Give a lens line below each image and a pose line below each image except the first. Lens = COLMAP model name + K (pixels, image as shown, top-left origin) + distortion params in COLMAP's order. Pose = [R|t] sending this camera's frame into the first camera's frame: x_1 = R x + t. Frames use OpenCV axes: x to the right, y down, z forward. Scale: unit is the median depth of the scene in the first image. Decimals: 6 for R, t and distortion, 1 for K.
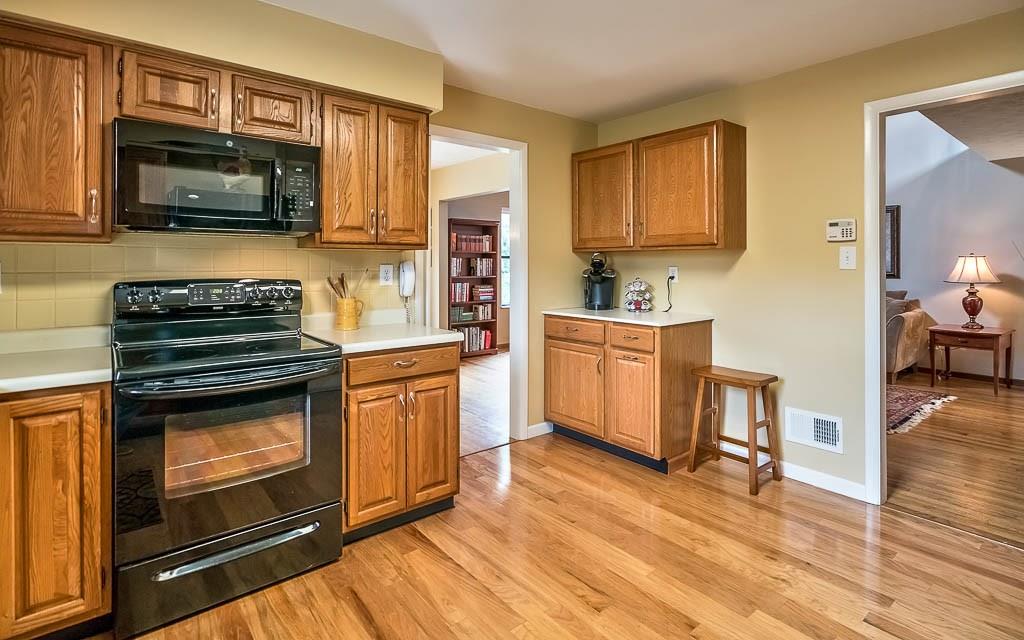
lens RADIAL K [[507.3, 0, 510.1], [0, 507.3, 256.6], [0, 0, 1]] dist [-0.001170, -0.000686]
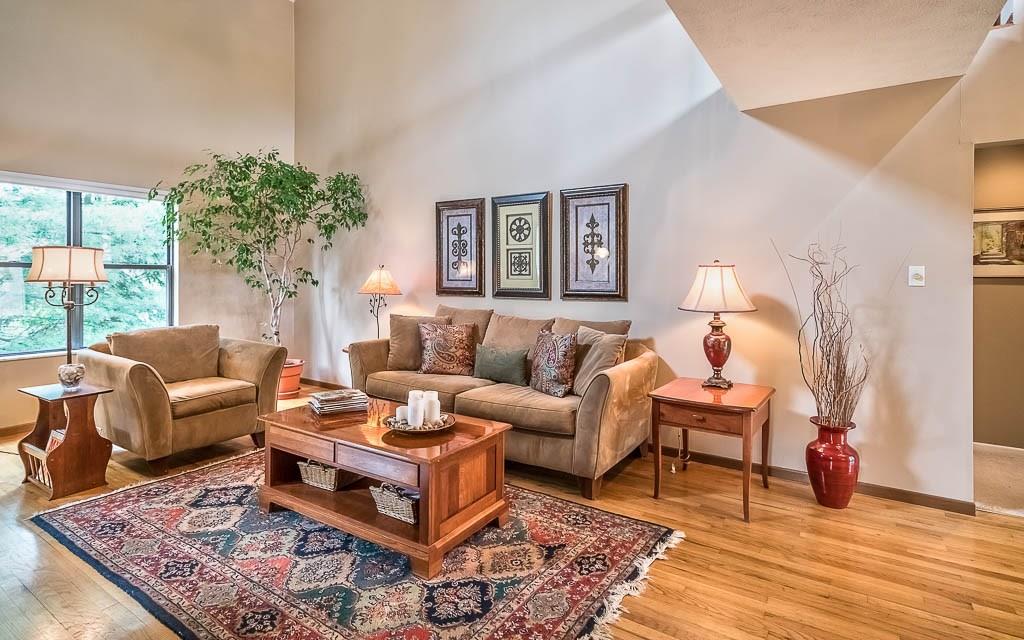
lens RADIAL K [[508.6, 0, 511.9], [0, 508.6, 279.1], [0, 0, 1]] dist [0.018796, 0.000031]
pose [[0.951228, -0.000021, 0.308487, 0.503593], [-0.005518, 0.999839, 0.017083, 0.006544], [-0.308438, -0.017952, 0.951075, 0.511401]]
